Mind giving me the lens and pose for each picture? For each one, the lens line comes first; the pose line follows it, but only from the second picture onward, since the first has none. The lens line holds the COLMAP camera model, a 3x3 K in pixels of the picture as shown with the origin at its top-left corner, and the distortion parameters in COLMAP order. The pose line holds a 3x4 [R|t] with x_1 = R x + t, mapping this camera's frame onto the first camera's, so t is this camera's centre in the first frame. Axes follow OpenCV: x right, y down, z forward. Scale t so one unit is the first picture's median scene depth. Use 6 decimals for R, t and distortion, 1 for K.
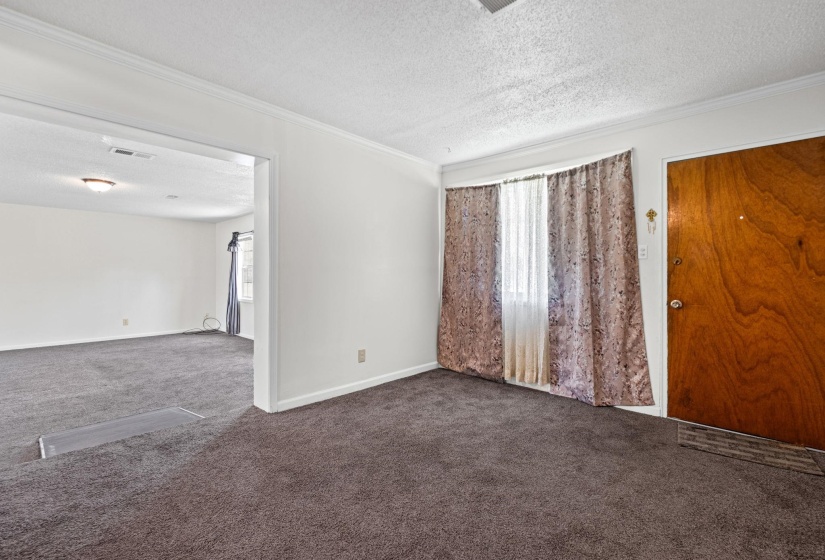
lens RADIAL K [[371.3, 0, 412.5], [0, 371.3, 280.0], [0, 0, 1]] dist [-0.001507, -0.001383]
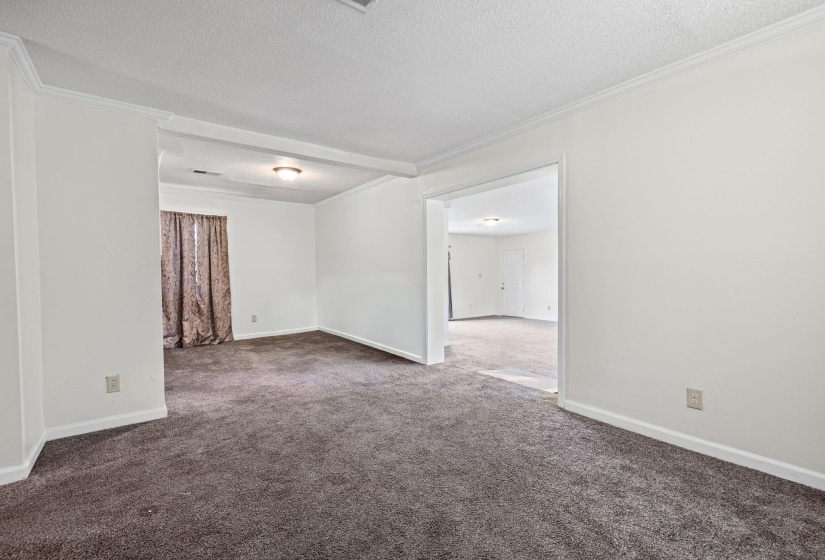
lens RADIAL K [[371.3, 0, 412.5], [0, 371.3, 280.0], [0, 0, 1]] dist [-0.001507, -0.001383]
pose [[-0.184632, 0.011430, -0.982741, 0.790633], [-0.005415, 0.999905, 0.012647, -0.009054], [0.982793, 0.007657, -0.184553, 0.867632]]
